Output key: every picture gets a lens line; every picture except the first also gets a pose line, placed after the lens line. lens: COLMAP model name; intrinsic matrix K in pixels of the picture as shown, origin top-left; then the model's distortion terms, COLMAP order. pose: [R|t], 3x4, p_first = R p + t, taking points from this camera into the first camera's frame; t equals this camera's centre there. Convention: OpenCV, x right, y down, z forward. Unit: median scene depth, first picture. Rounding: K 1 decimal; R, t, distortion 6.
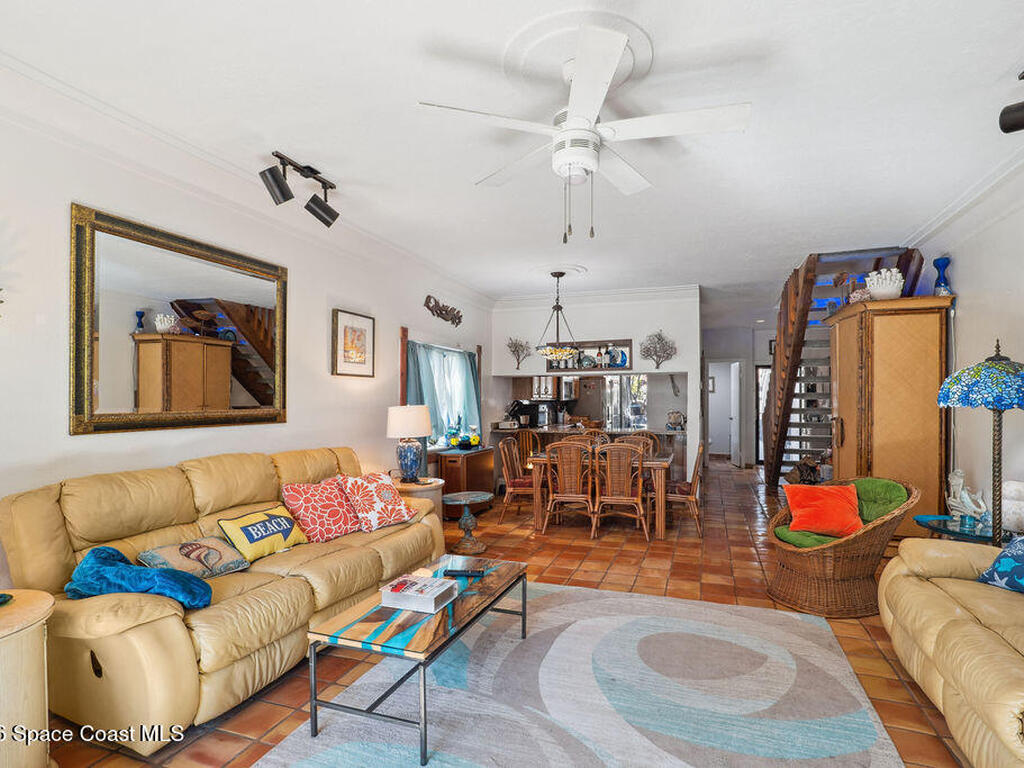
lens RADIAL K [[542.0, 0, 516.7], [0, 542.0, 383.8], [0, 0, 1]] dist [-0.017111, 0.002058]
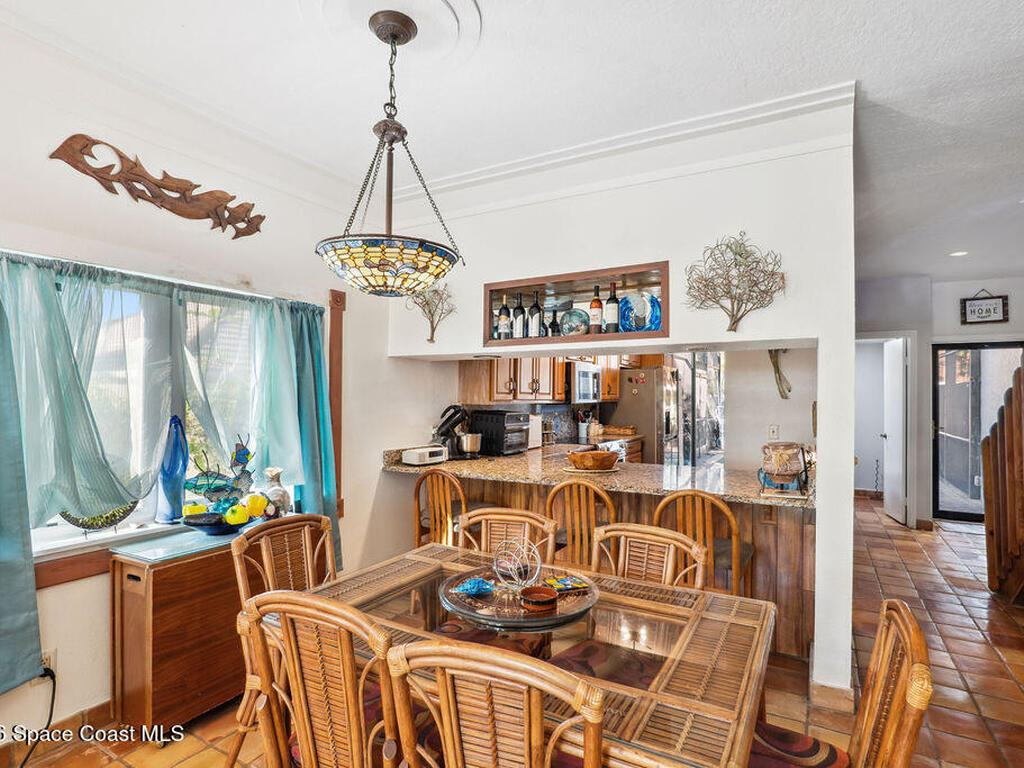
lens RADIAL K [[542.0, 0, 516.7], [0, 542.0, 383.8], [0, 0, 1]] dist [-0.017111, 0.002058]
pose [[0.983894, 0.001723, -0.178743, 0.175899], [-0.000329, 0.999969, 0.007827, 0.006840], [0.178751, -0.007642, 0.983865, 0.589104]]
